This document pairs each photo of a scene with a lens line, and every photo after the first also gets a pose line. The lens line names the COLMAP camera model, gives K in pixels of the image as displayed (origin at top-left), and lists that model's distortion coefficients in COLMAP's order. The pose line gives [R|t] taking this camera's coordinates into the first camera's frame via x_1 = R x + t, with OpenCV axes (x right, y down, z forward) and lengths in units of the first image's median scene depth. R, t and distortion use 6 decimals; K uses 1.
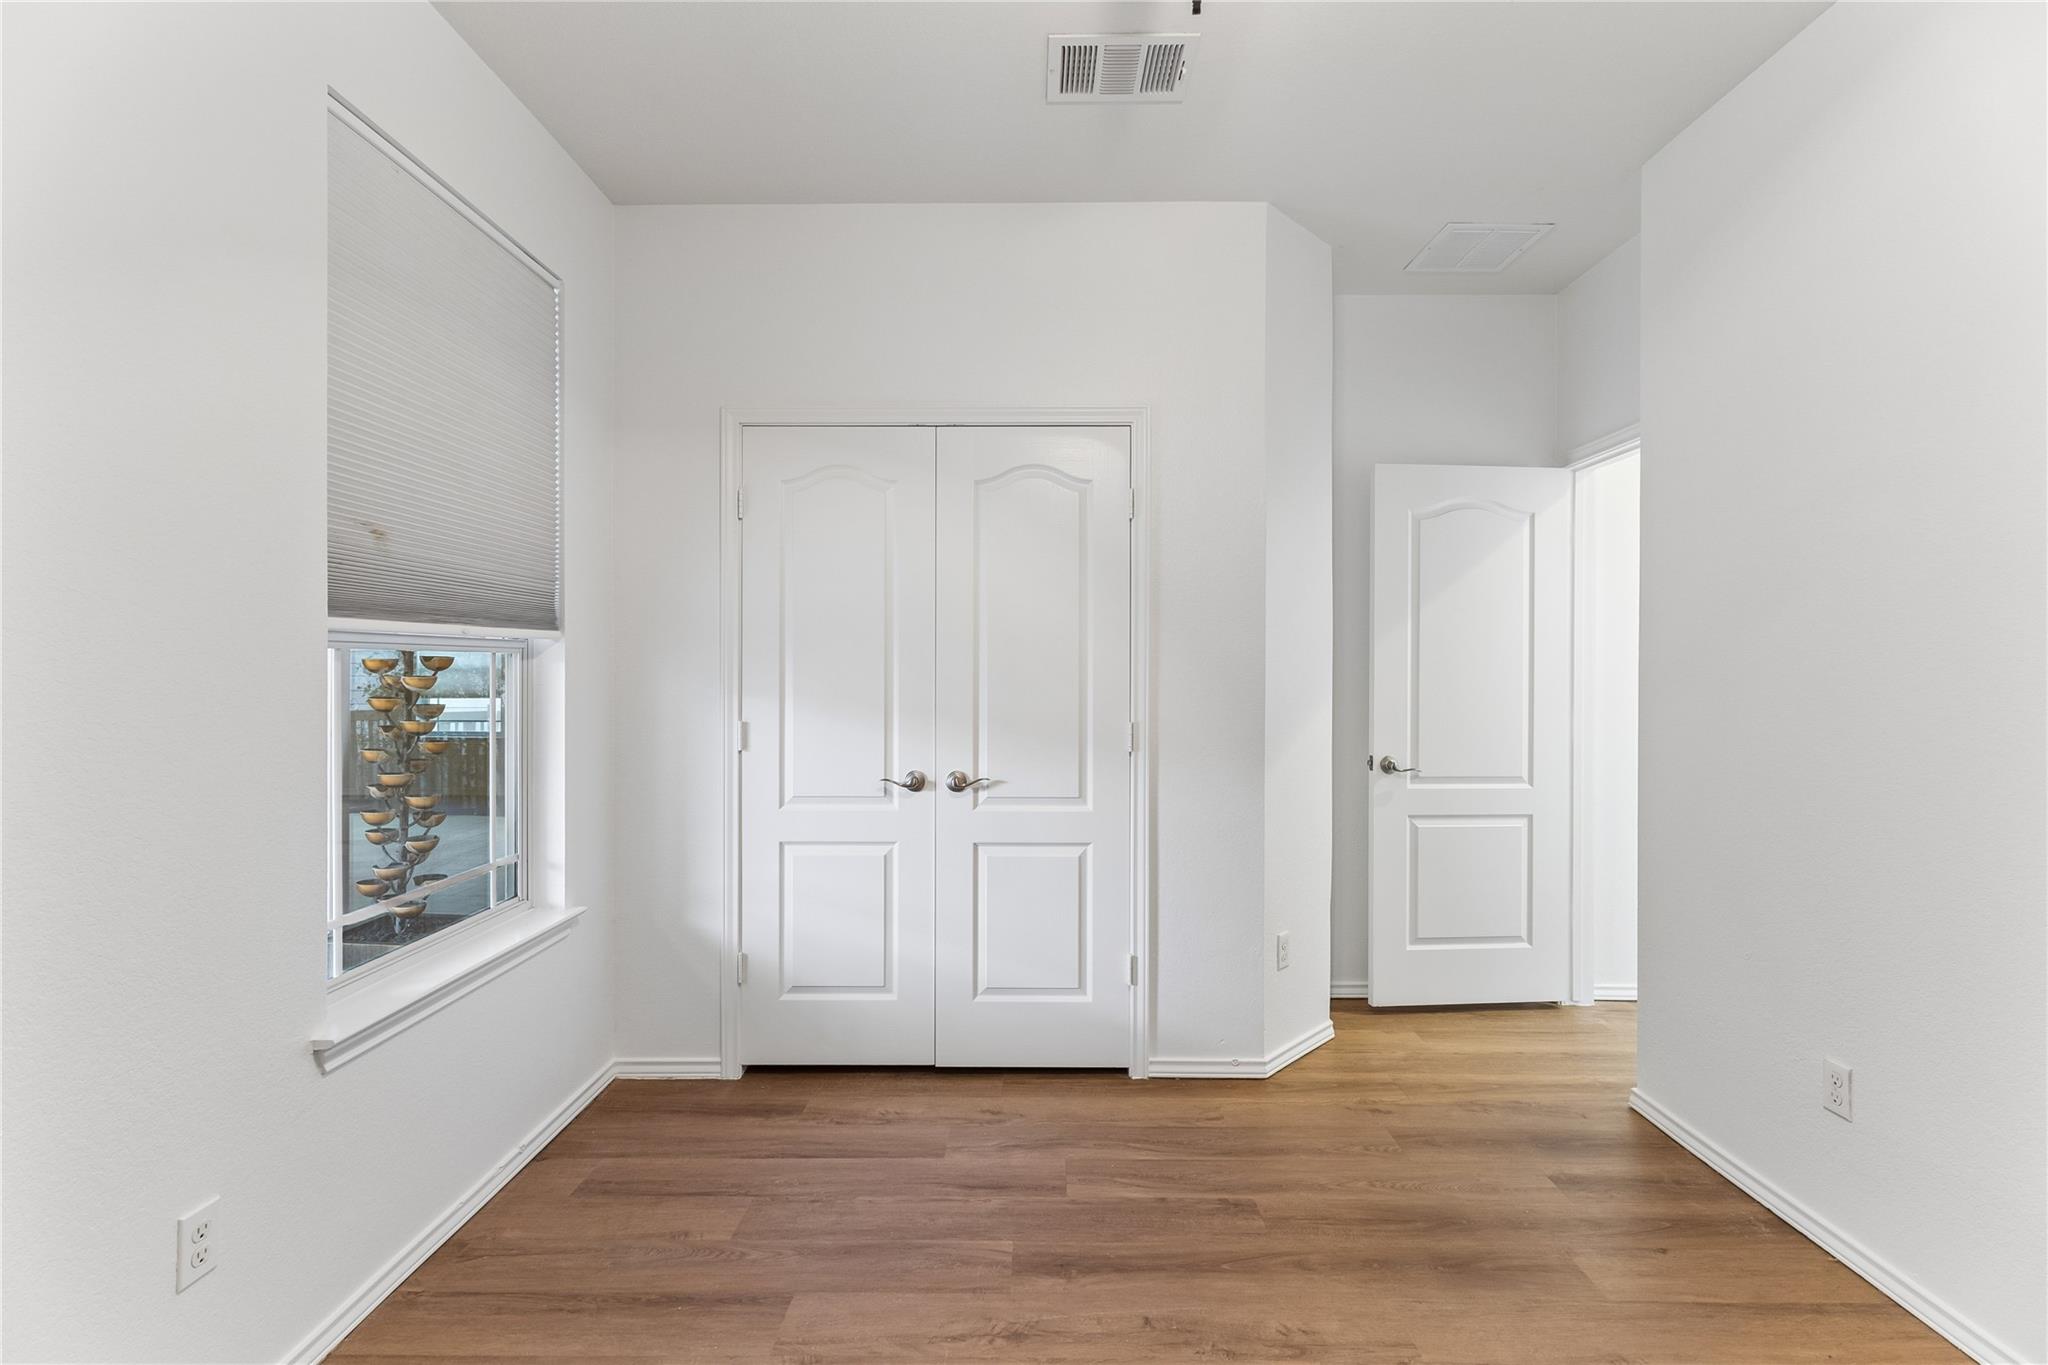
lens RADIAL K [[928.2, 0, 1028.9], [0, 928.2, 674.8], [0, 0, 1]] dist [0.001005, 0.000202]
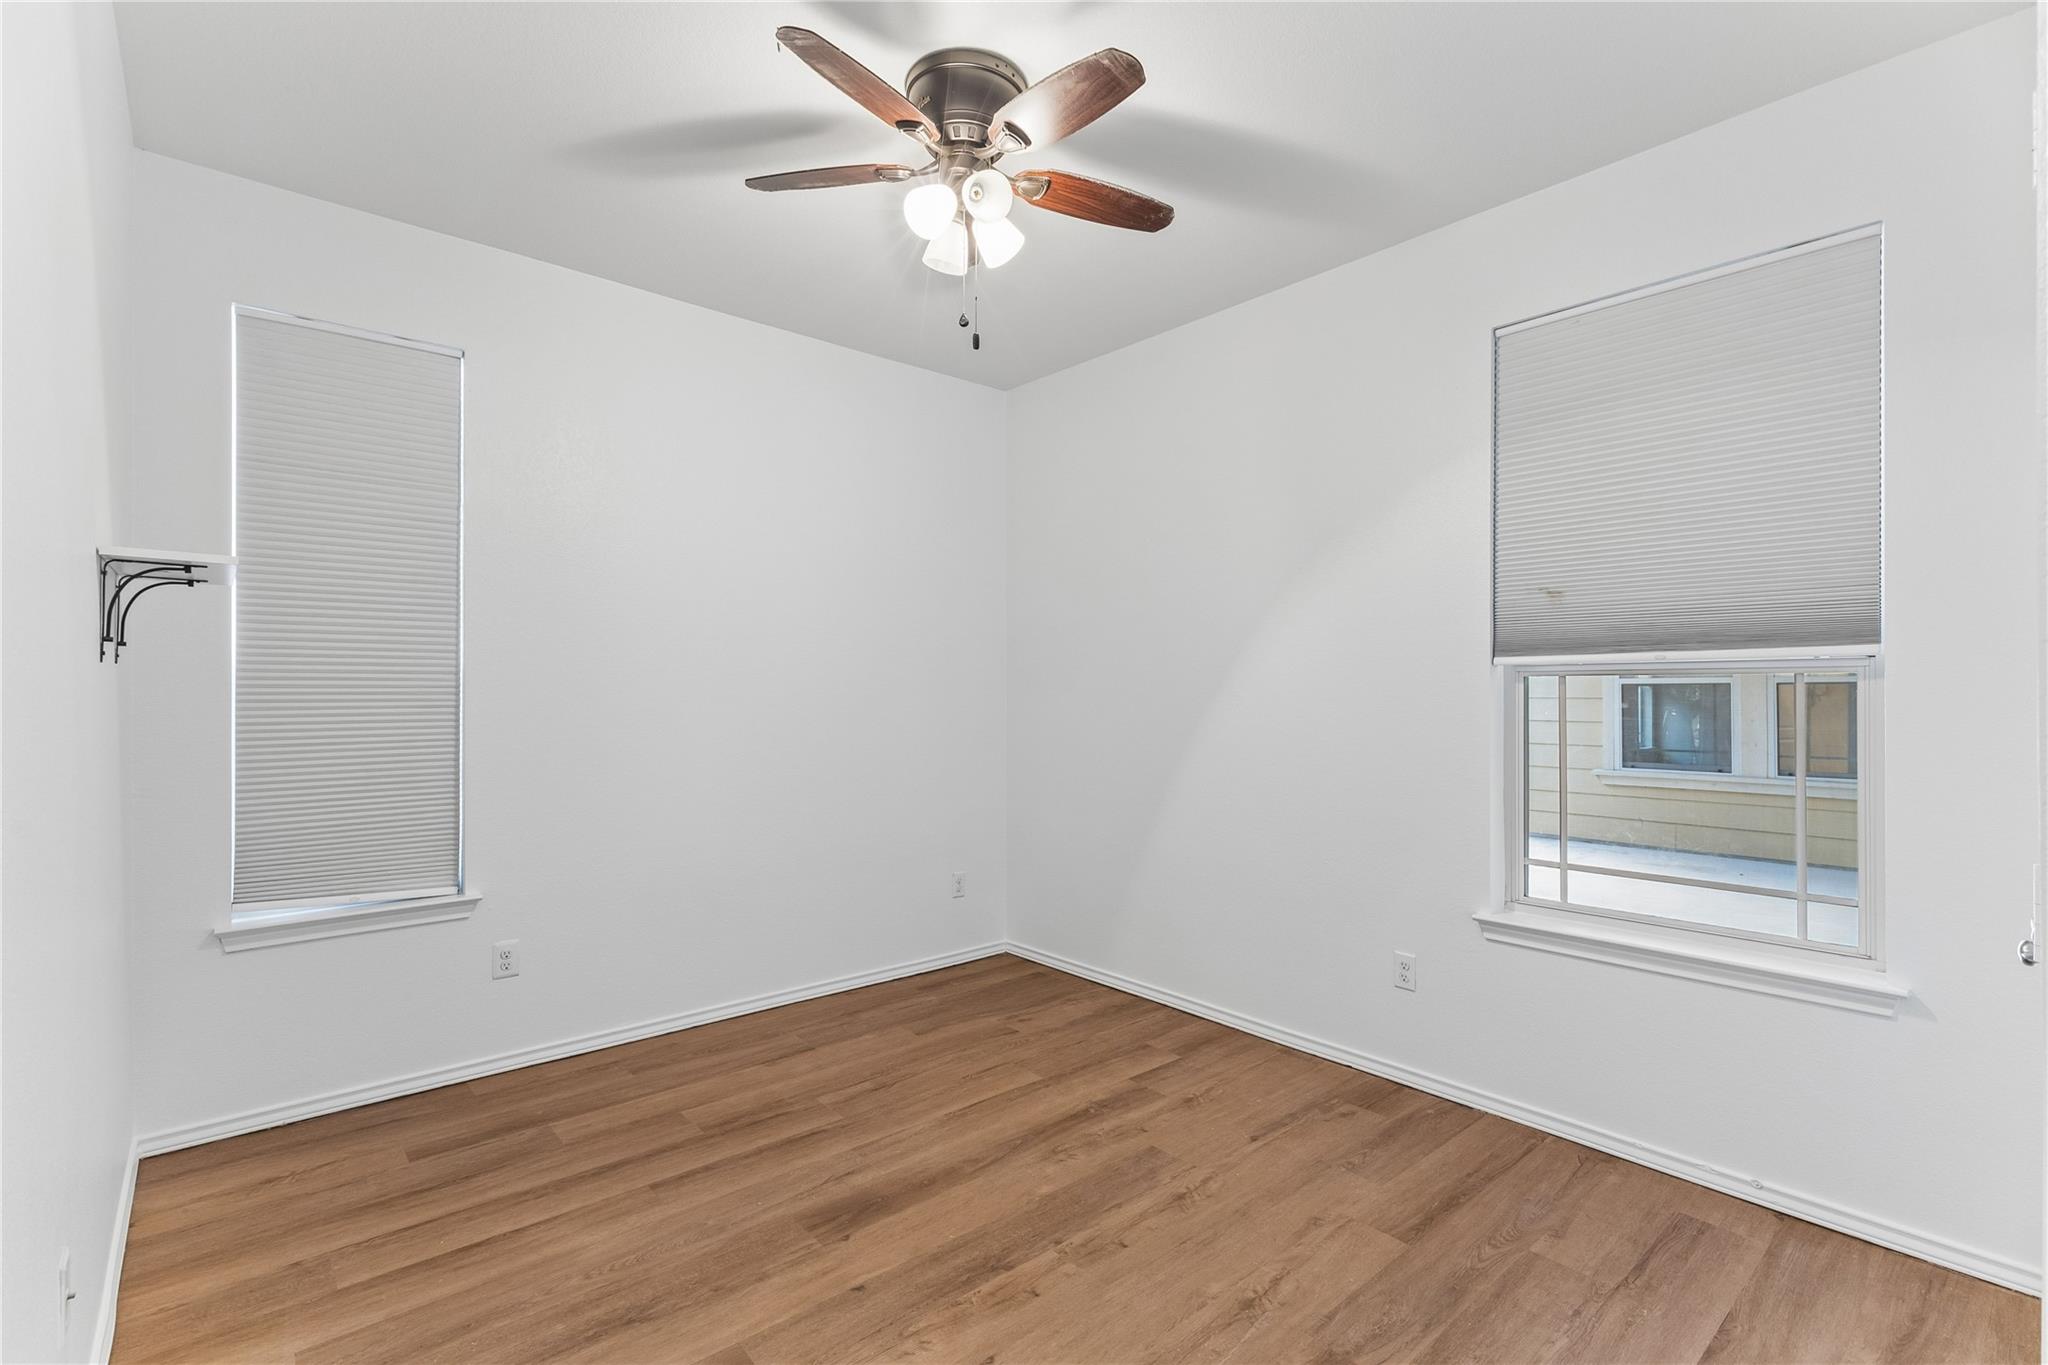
lens RADIAL K [[928.2, 0, 1028.9], [0, 928.2, 674.8], [0, 0, 1]] dist [0.001005, 0.000202]
pose [[-0.740410, -0.009749, -0.672085, 0.819493], [-0.005737, 0.999950, -0.008185, -0.010854], [0.672131, -0.002205, -0.740429, 1.469722]]
